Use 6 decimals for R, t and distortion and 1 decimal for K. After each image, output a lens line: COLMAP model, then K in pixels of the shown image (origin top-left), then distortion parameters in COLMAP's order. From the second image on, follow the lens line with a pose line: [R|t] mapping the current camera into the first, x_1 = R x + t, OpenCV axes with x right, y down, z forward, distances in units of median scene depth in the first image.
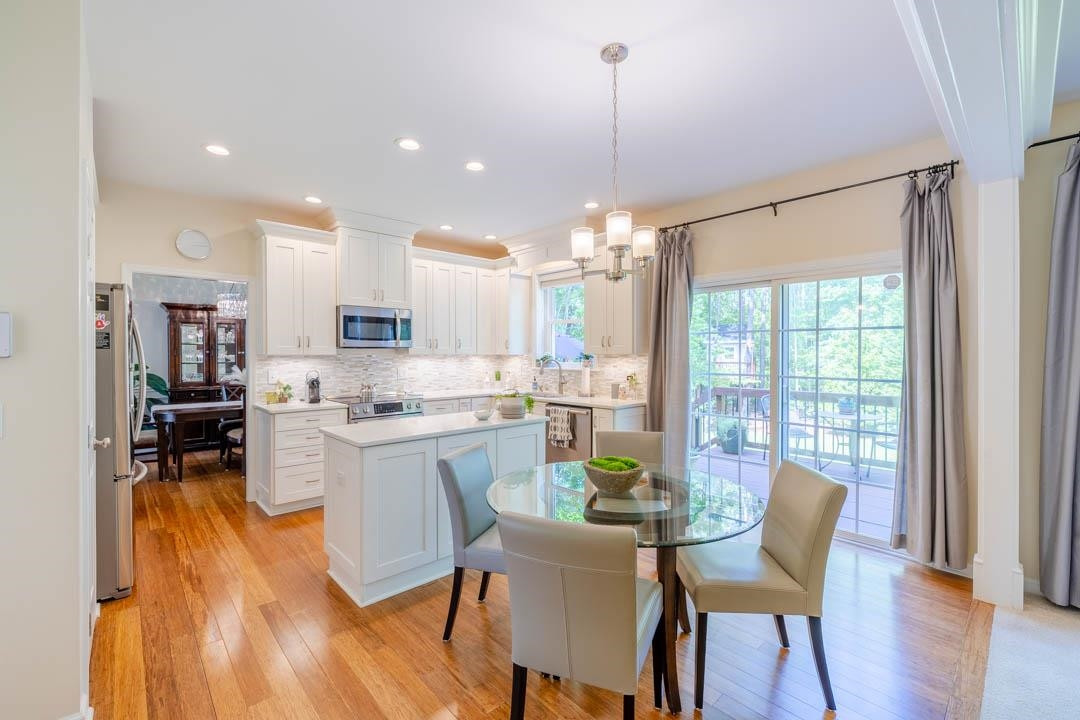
lens RADIAL K [[459.6, 0, 530.0], [0, 459.6, 356.5], [0, 0, 1]] dist [-0.000336, 0.000035]
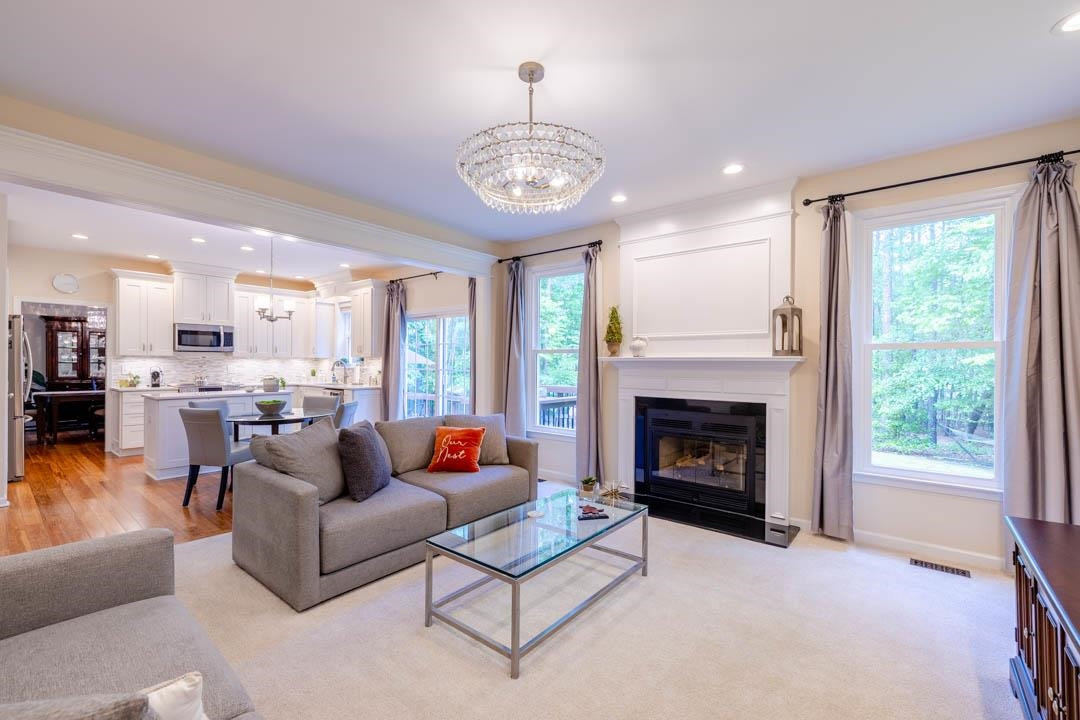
lens RADIAL K [[466.0, 0, 543.4], [0, 466.0, 364.4], [0, 0, 1]] dist [-0.002857, -0.000717]
pose [[0.988125, 0.006736, 0.153504, 0.507374], [-0.006340, 0.999975, -0.003074, 0.020116], [-0.153521, 0.002065, 0.988143, -0.648212]]
